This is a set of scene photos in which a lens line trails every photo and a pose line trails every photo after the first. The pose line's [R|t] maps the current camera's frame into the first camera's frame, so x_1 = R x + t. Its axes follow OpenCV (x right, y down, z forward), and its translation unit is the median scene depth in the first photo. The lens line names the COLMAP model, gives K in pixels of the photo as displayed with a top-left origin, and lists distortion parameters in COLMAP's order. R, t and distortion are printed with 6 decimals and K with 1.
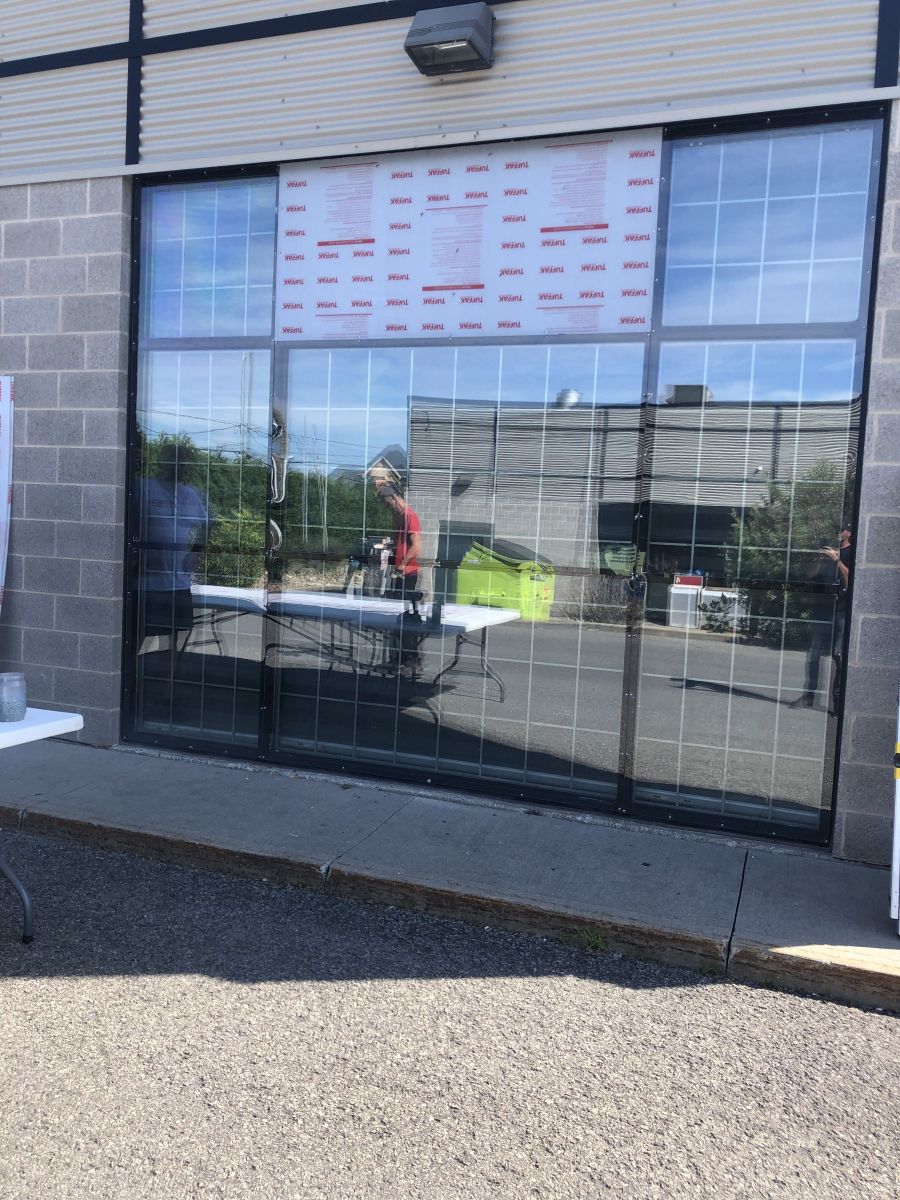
lens RADIAL K [[972.6, 0, 445.0], [0, 972.6, 581.8], [0, 0, 1]] dist [0.049294, -0.069721]
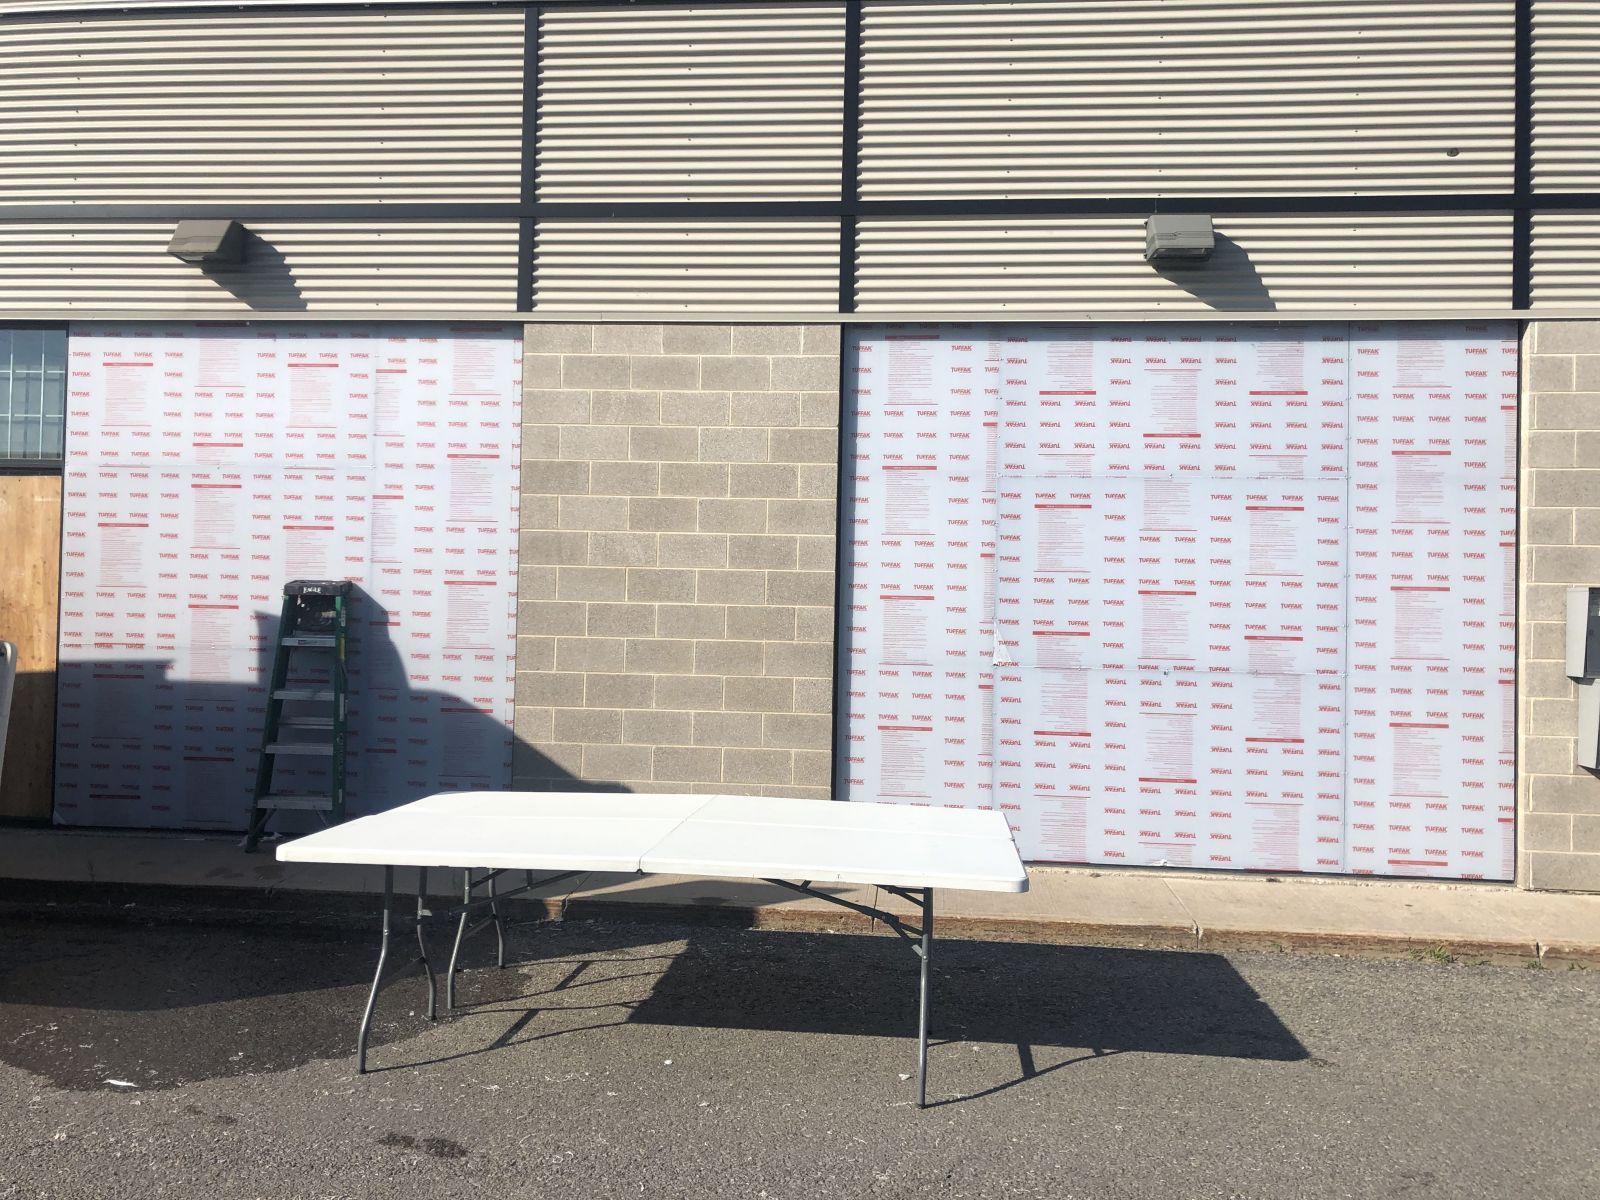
lens RADIAL K [[1269.4, 0, 800.0], [0, 1269.4, 600.0], [0, 0, 1]] dist [0.078233, -0.082144]
pose [[0.967183, -0.014613, 0.253661, -0.731841], [0.036231, 0.996075, -0.080764, 0.004021], [-0.251485, 0.087304, 0.963916, -0.317922]]
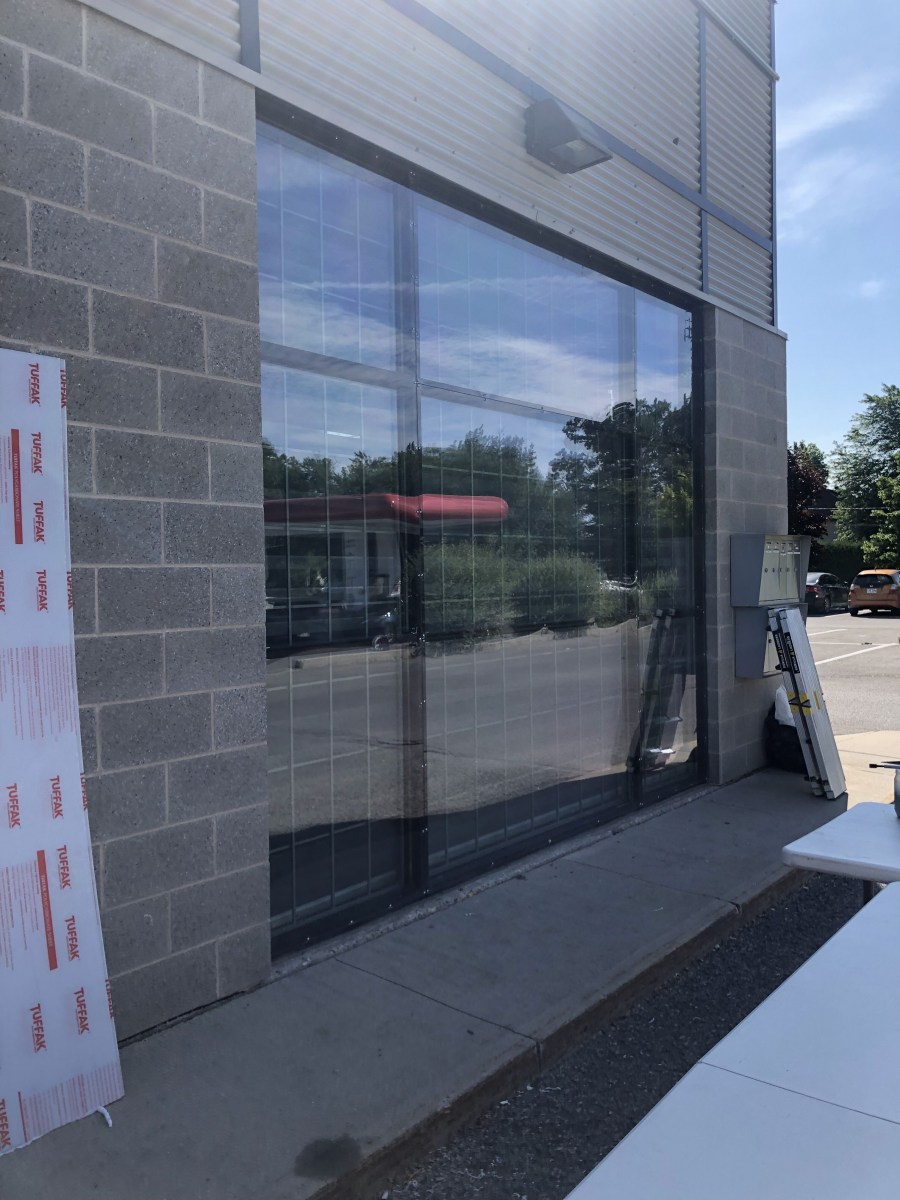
lens RADIAL K [[972.6, 0, 445.0], [0, 972.6, 581.8], [0, 0, 1]] dist [0.049294, -0.069721]
pose [[0.310398, -0.058099, 0.948830, -0.919387], [0.088342, 0.995574, 0.032061, -0.098744], [-0.946493, 0.073870, 0.314156, 0.699571]]
